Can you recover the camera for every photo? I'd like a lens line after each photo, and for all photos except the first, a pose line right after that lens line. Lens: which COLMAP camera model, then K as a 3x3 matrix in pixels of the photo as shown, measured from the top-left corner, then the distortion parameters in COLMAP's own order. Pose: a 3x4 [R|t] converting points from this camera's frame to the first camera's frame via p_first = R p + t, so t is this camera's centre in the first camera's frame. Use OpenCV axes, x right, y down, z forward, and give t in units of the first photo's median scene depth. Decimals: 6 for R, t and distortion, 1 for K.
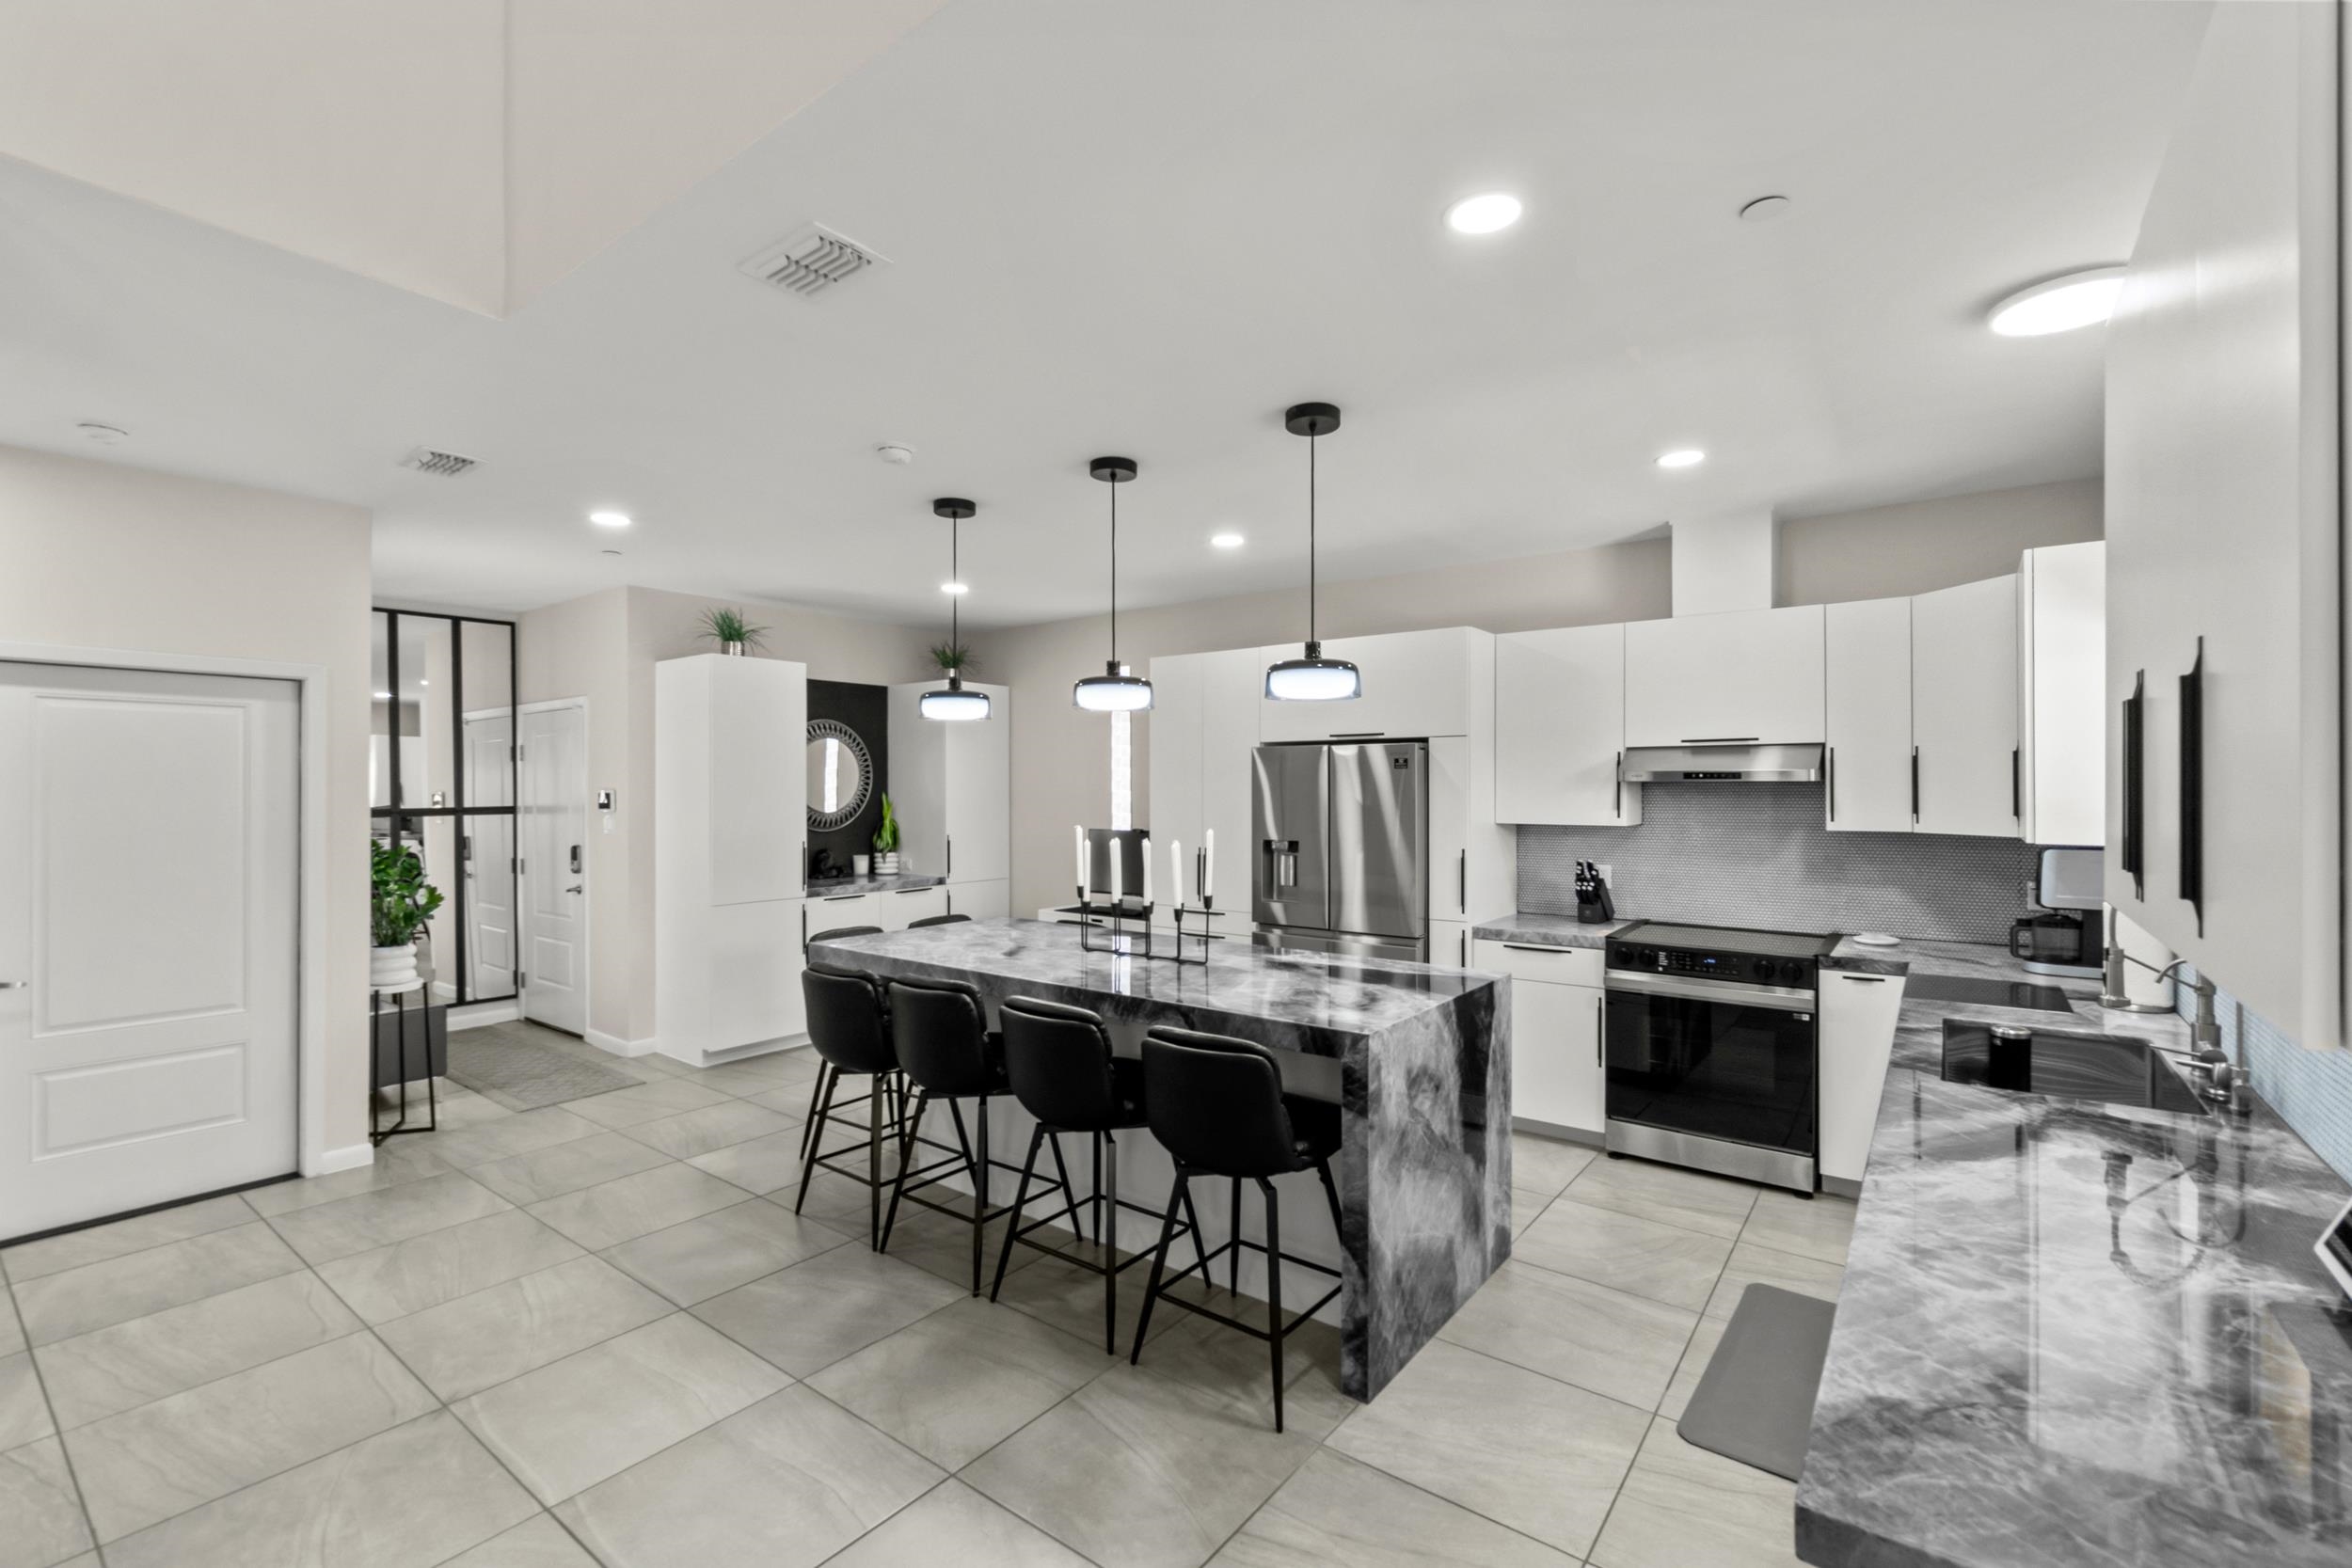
lens RADIAL K [[1036.1, 0, 1151.4], [0, 1036.1, 790.4], [0, 0, 1]] dist [-0.003325, 0.003773]
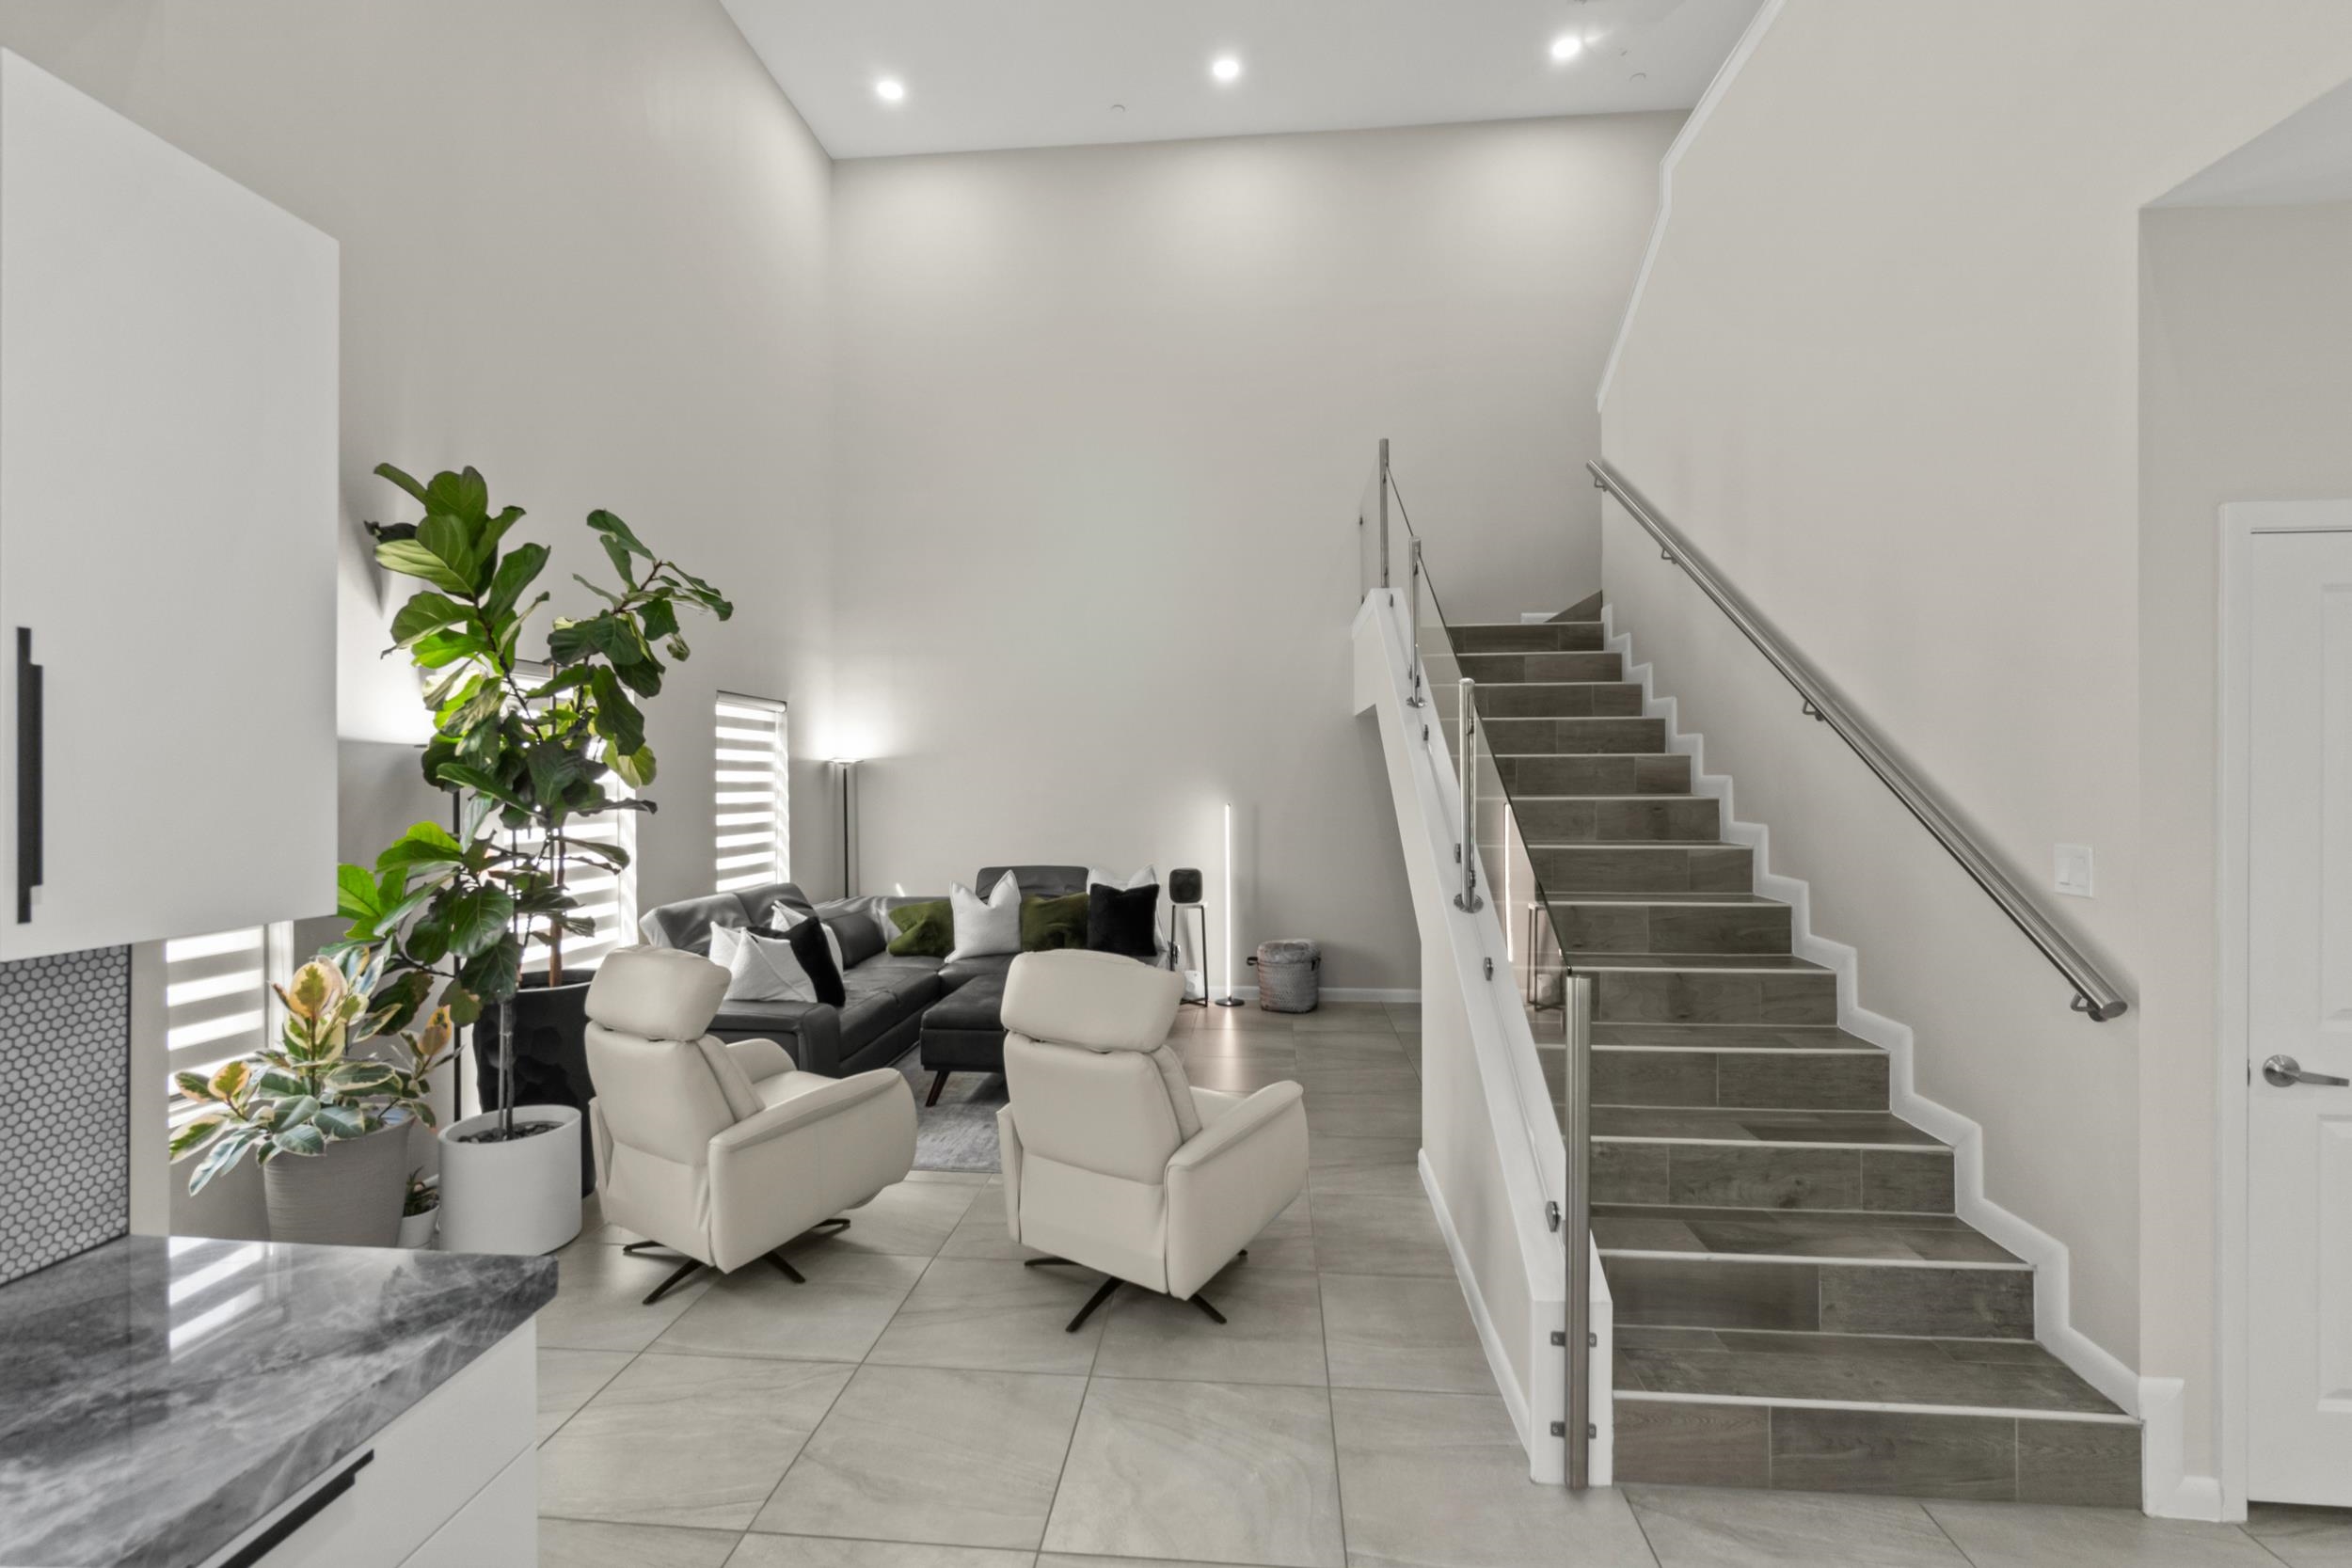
lens RADIAL K [[1040.1, 0, 1185.6], [0, 1040.1, 785.0], [0, 0, 1]] dist [-0.001479, 0.000627]
pose [[-0.830149, 0.005640, -0.557513, 0.146575], [0.001239, 0.999965, 0.008270, 0.002171], [0.557540, 0.006174, -0.830127, 0.564405]]
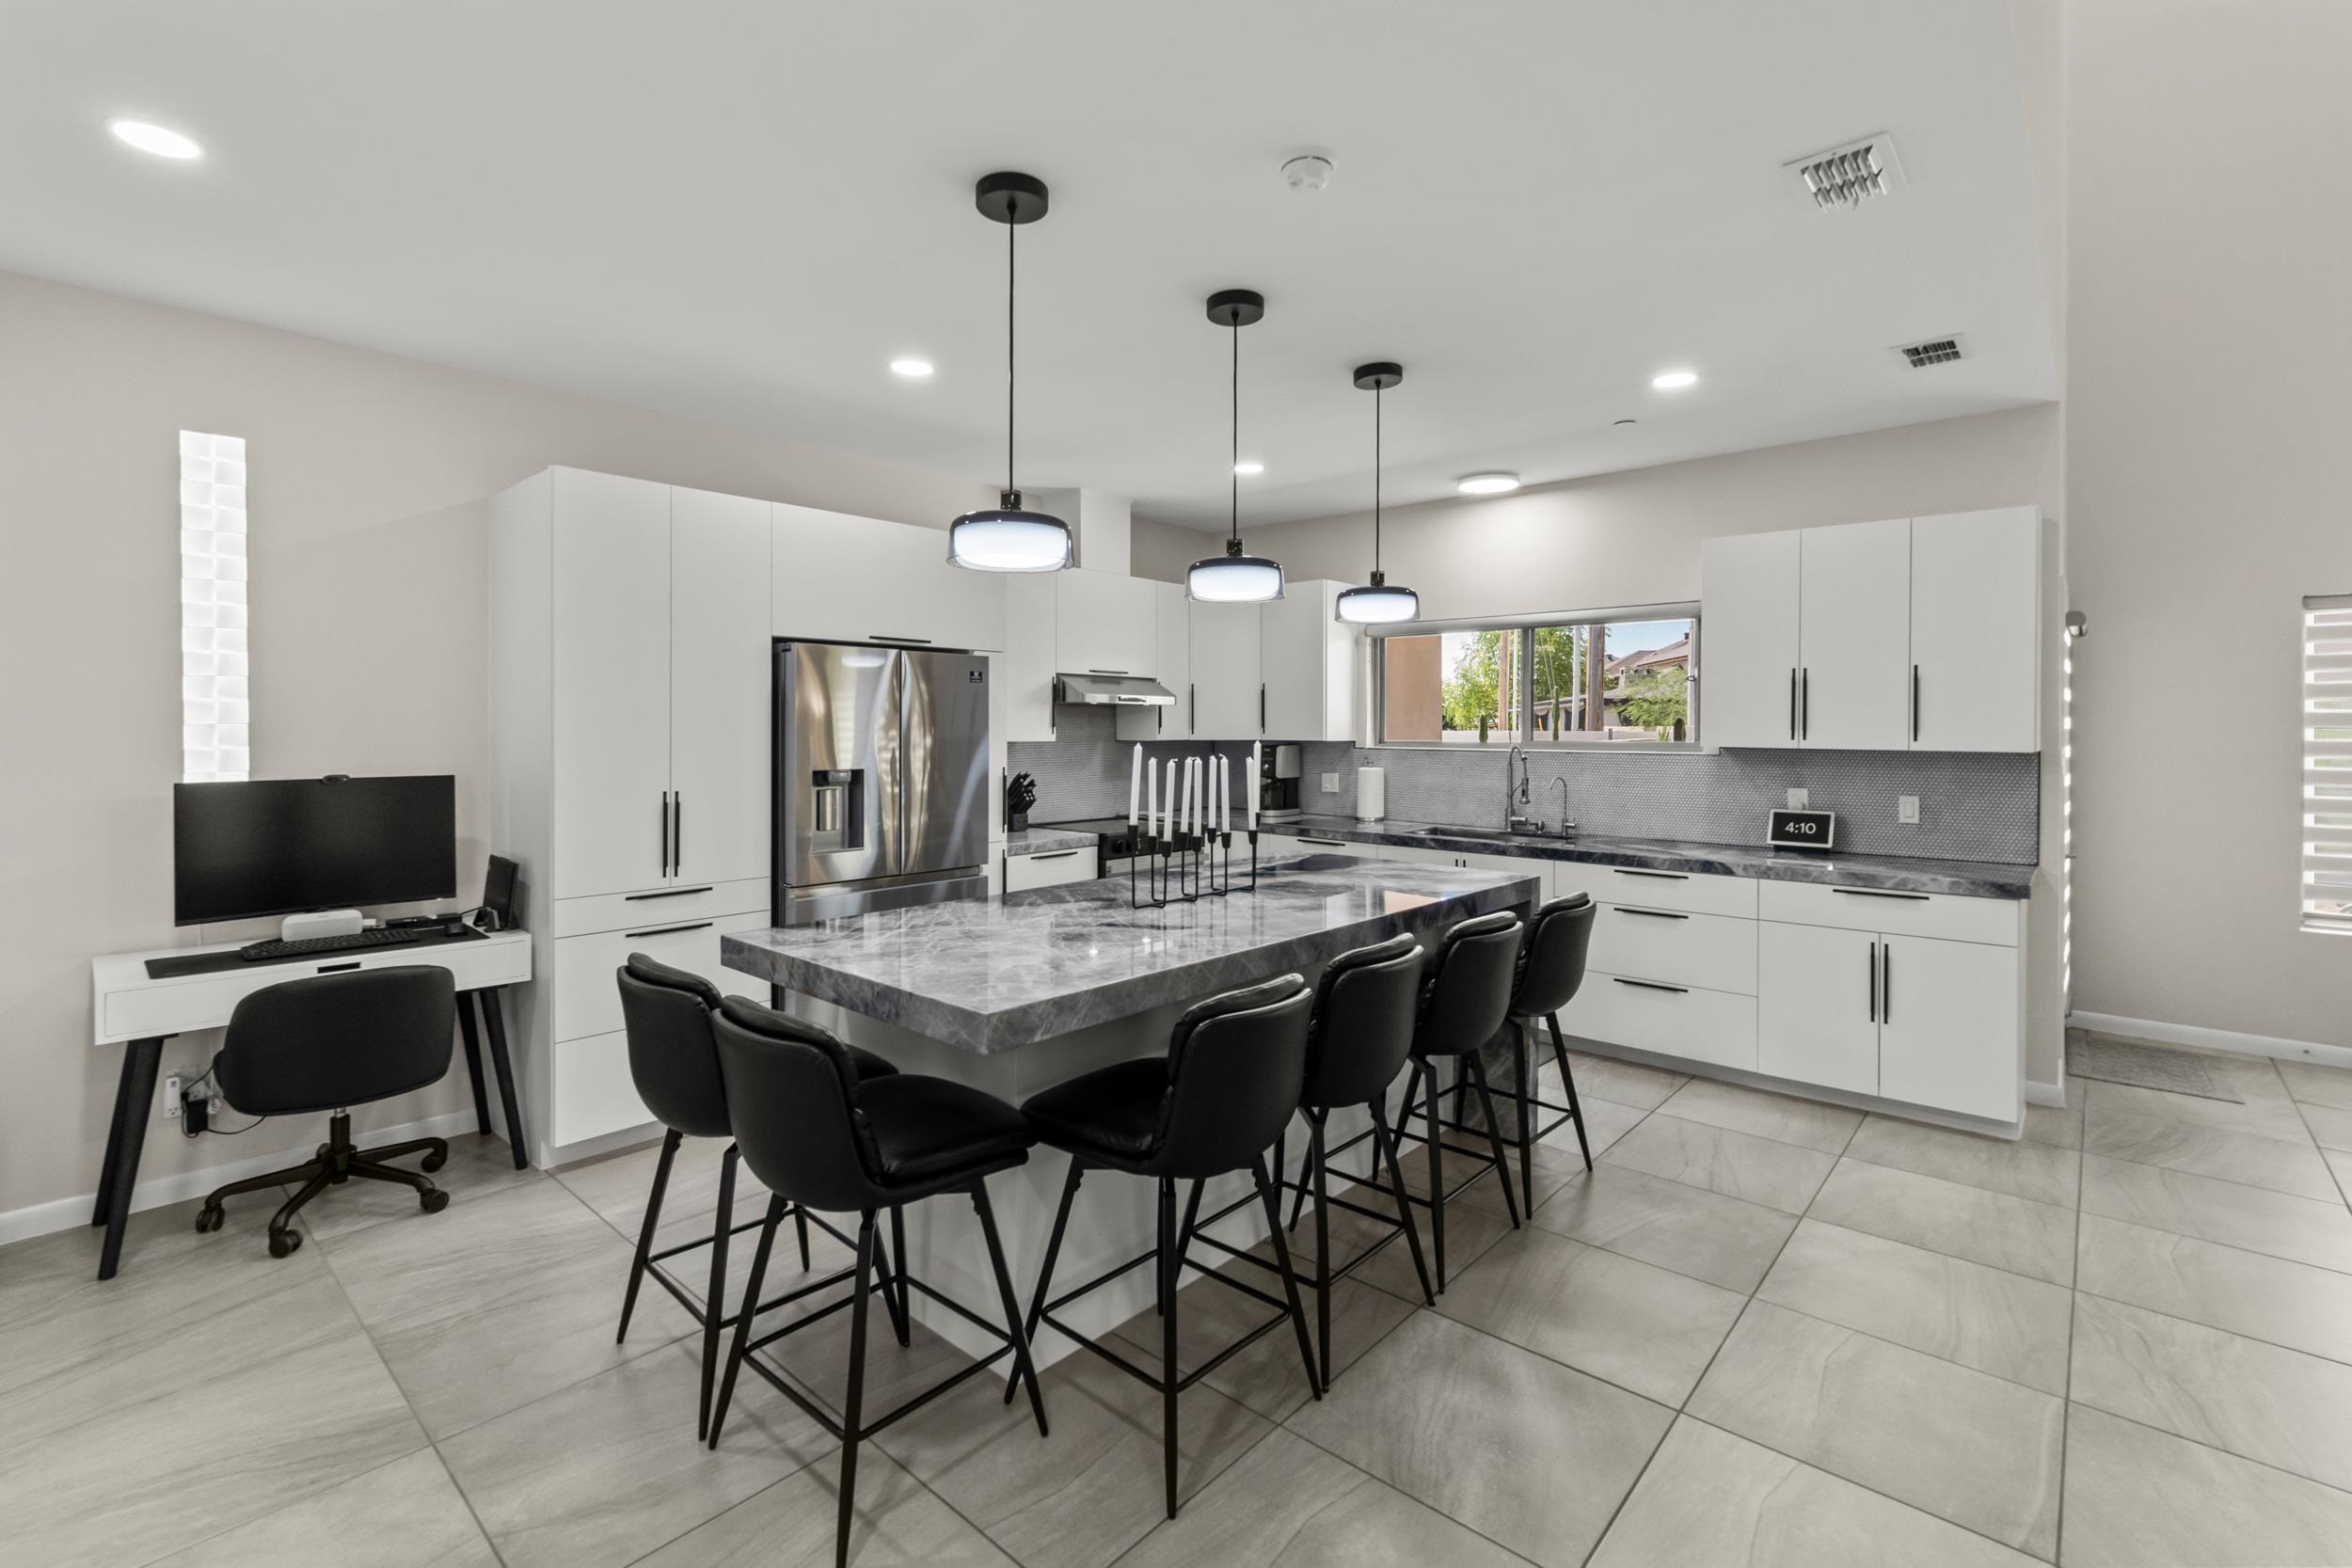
lens RADIAL K [[1047.0, 0, 1164.5], [0, 1047.0, 729.9], [0, 0, 1]] dist [-0.001370, 0.000197]
pose [[0.065827, -0.001458, 0.997830, -0.734566], [-0.000365, 0.999999, 0.001486, 0.020792], [-0.997831, -0.000462, 0.065827, 0.835816]]
